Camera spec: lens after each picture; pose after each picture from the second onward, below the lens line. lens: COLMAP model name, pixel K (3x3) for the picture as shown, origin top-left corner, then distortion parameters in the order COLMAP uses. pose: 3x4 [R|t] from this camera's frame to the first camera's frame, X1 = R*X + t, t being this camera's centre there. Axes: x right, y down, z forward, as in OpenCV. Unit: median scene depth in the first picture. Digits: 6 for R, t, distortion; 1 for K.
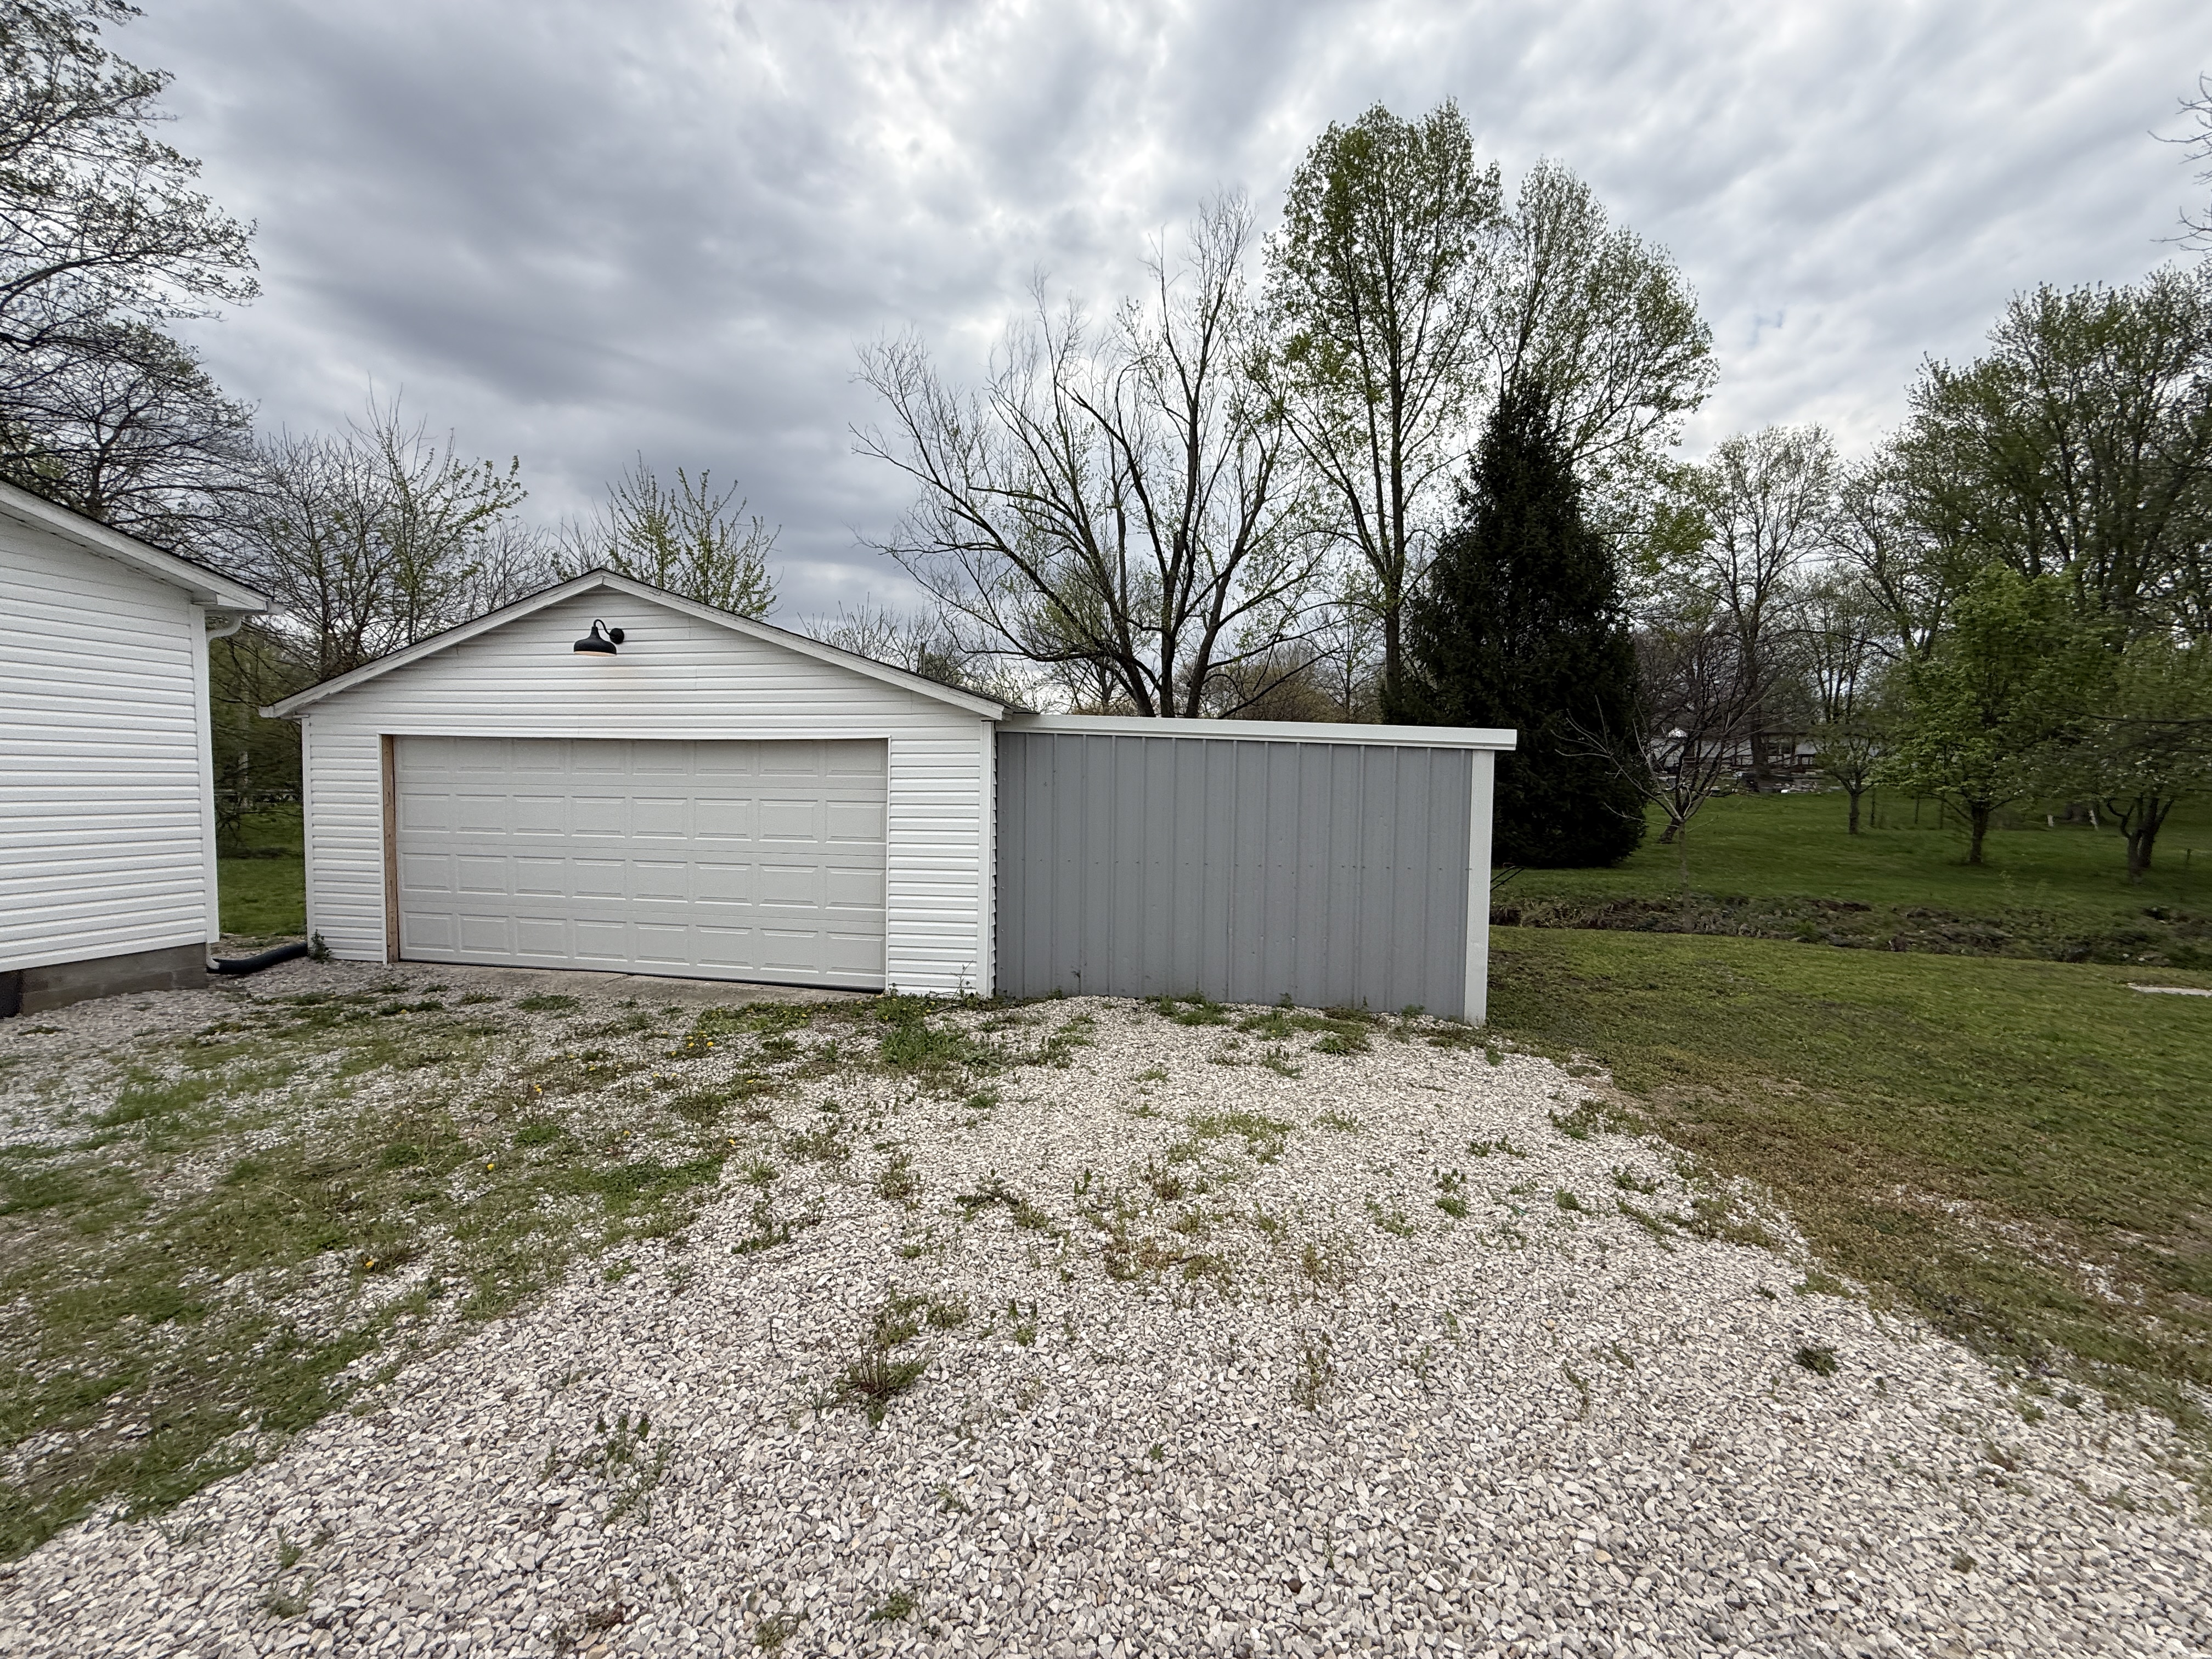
lens RADIAL K [[872.0, 0, 1112.2], [0, 872.0, 842.0], [0, 0, 1]] dist [-0.000508, 0.000029]
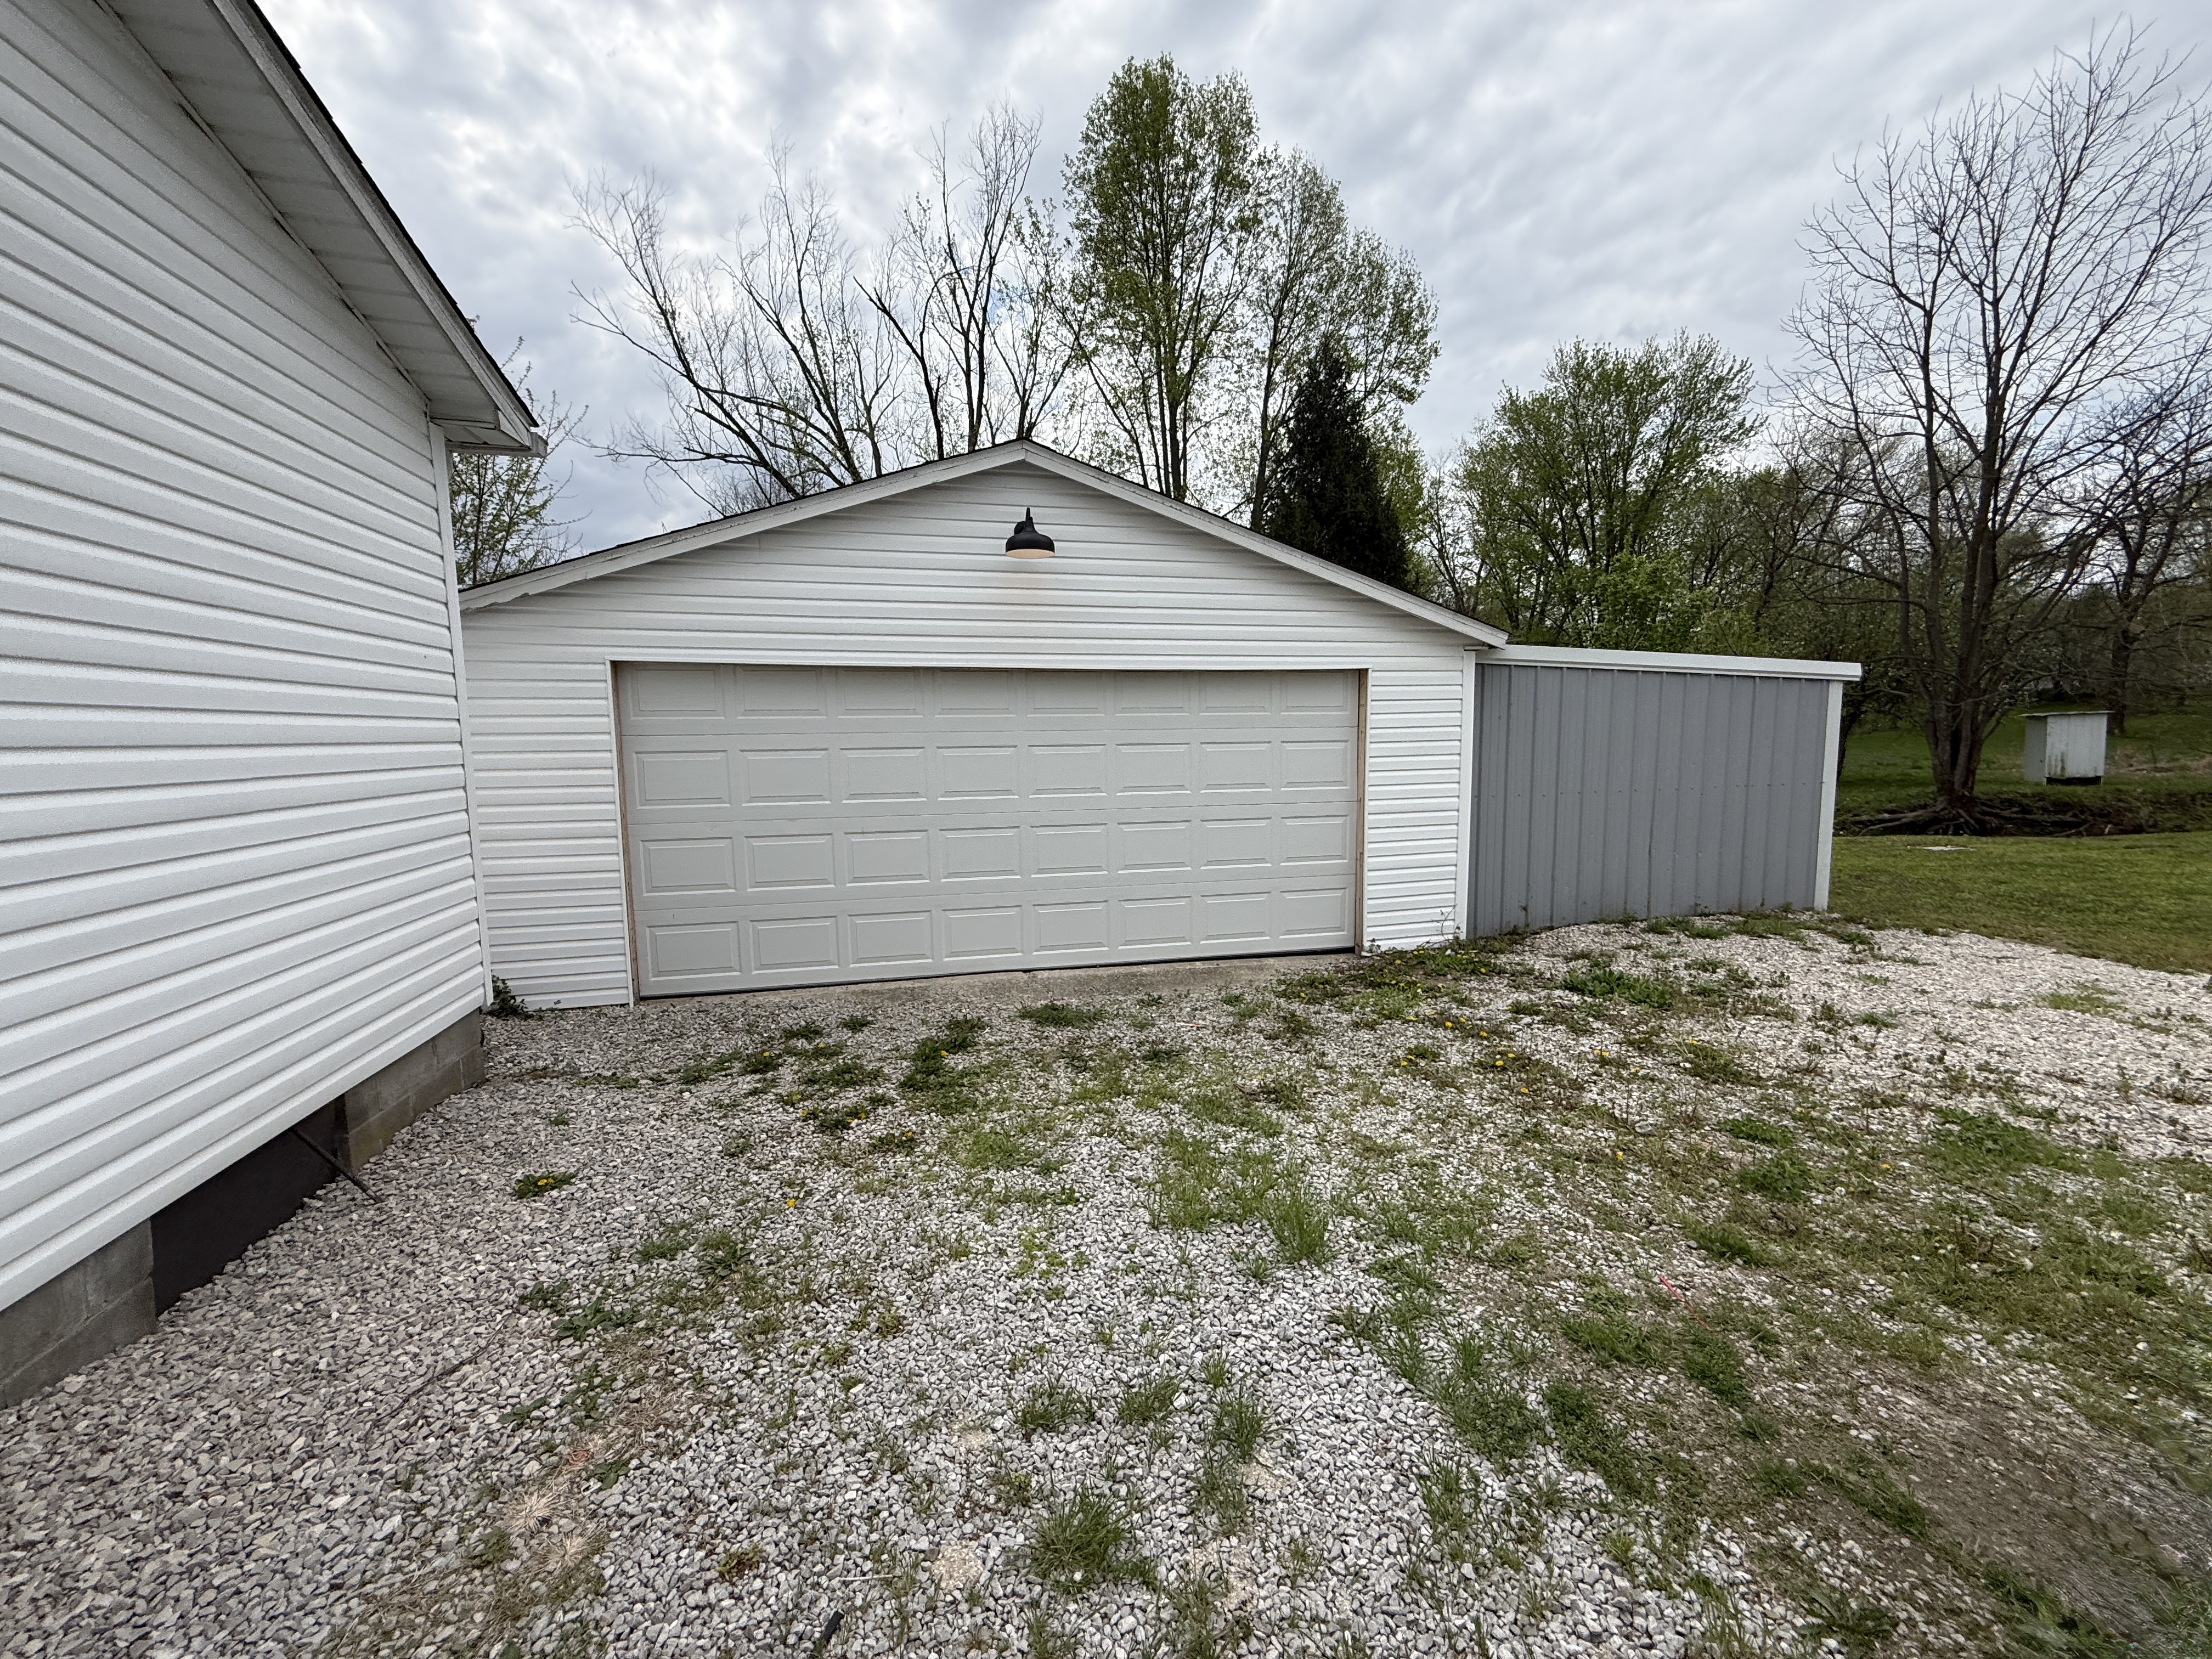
lens RADIAL K [[872.0, 0, 1100.5], [0, 872.0, 824.3], [0, 0, 1]] dist [-0.000508, 0.000029]
pose [[0.914588, -0.065291, 0.399081, -0.230653], [0.050180, 0.997576, 0.048206, -0.004321], [-0.401261, -0.024063, 0.915648, 0.074217]]
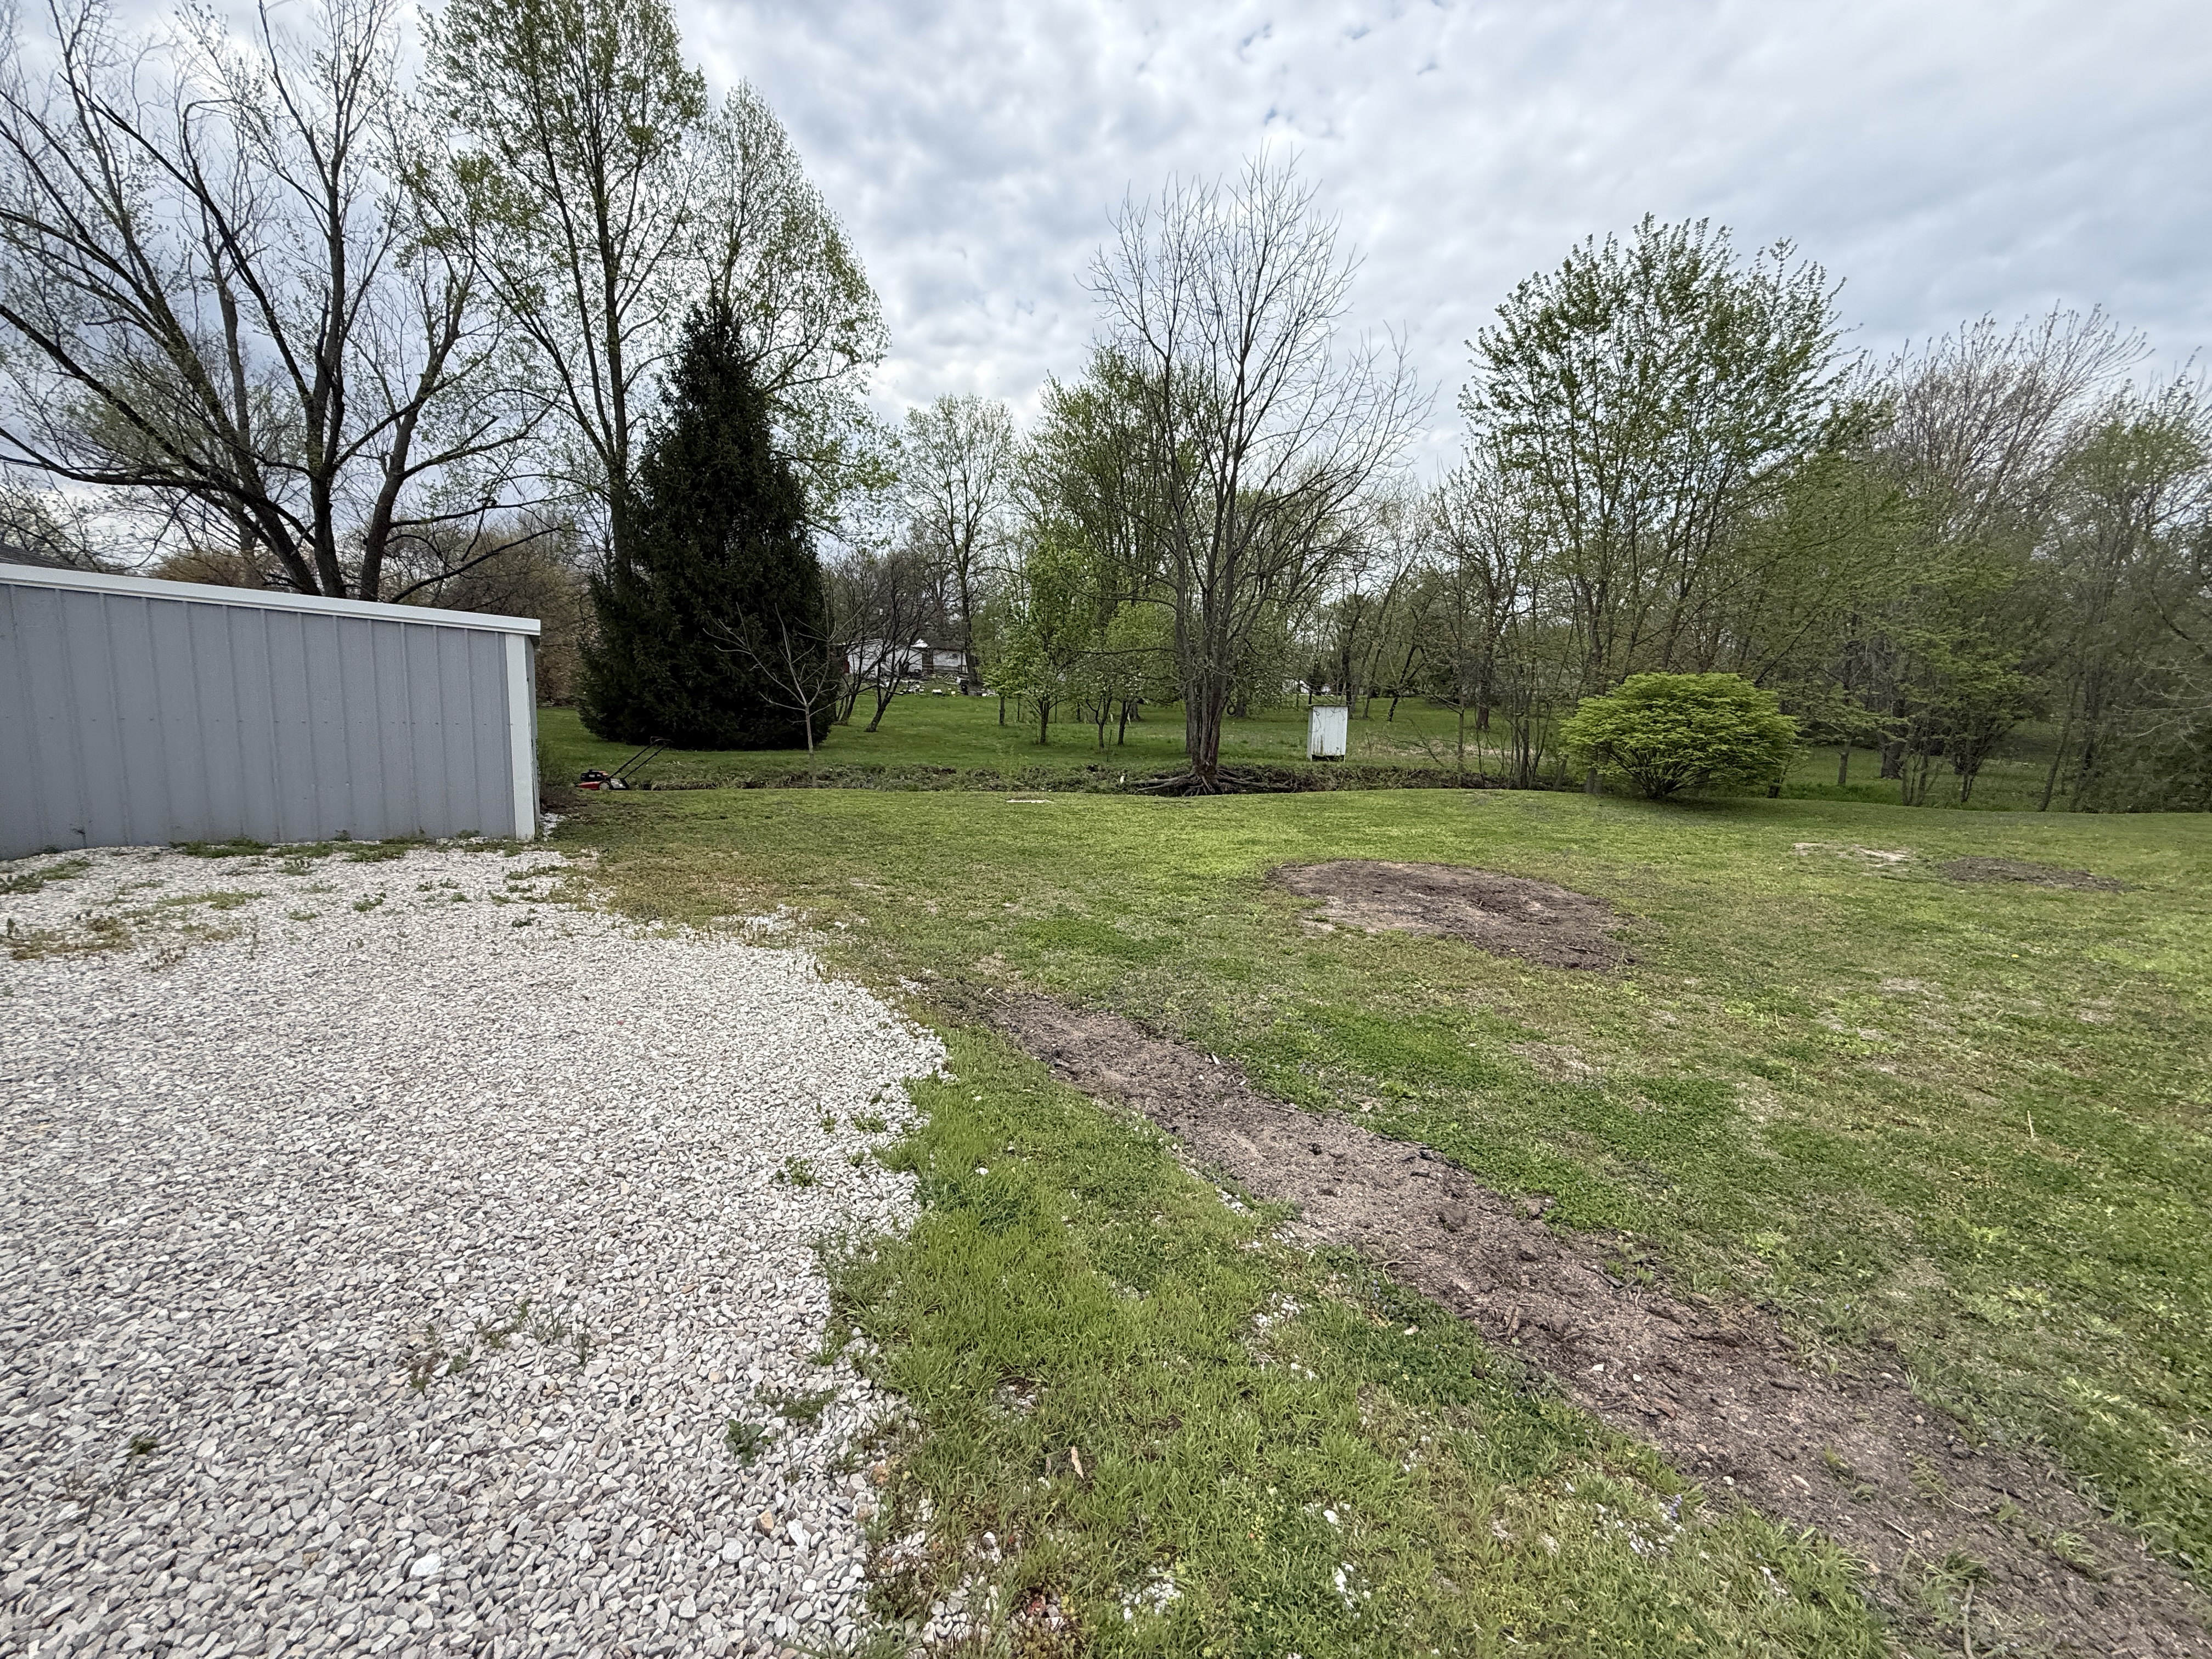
lens RADIAL K [[872.0, 0, 1094.2], [0, 872.0, 822.6], [0, 0, 1]] dist [-0.000508, 0.000029]
pose [[0.736187, -0.072742, 0.672857, 0.038343], [0.010369, 0.995302, 0.096257, 0.014842], [-0.676699, -0.063887, 0.733483, -0.138028]]
